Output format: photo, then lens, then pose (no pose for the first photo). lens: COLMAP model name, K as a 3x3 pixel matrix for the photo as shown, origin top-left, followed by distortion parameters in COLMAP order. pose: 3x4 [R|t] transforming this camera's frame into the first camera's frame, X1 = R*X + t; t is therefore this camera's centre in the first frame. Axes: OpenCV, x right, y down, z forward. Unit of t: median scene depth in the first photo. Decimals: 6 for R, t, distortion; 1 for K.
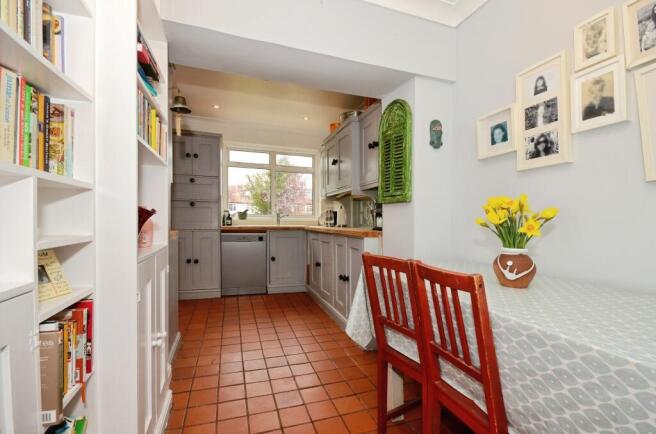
lens RADIAL K [[301.3, 0, 330.8], [0, 301.3, 227.6], [0, 0, 1]] dist [-0.002495, -0.000442]
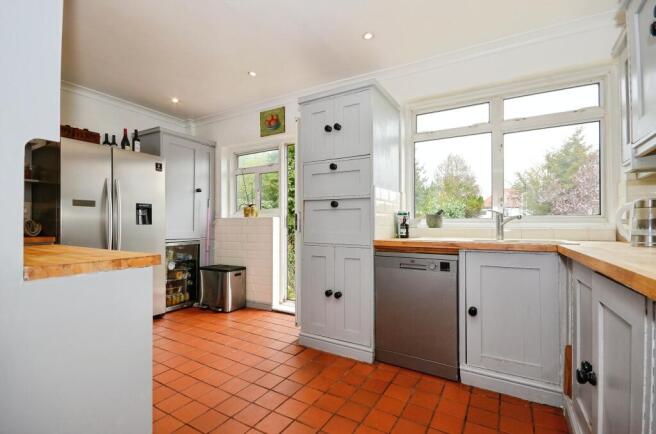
lens RADIAL K [[301.3, 0, 330.8], [0, 301.3, 227.6], [0, 0, 1]] dist [-0.002495, -0.000442]
pose [[0.652940, -0.009646, -0.757348, 0.018752], [-0.012408, 0.999648, -0.023430, -0.013665], [0.757308, 0.024695, 0.652591, 0.575714]]
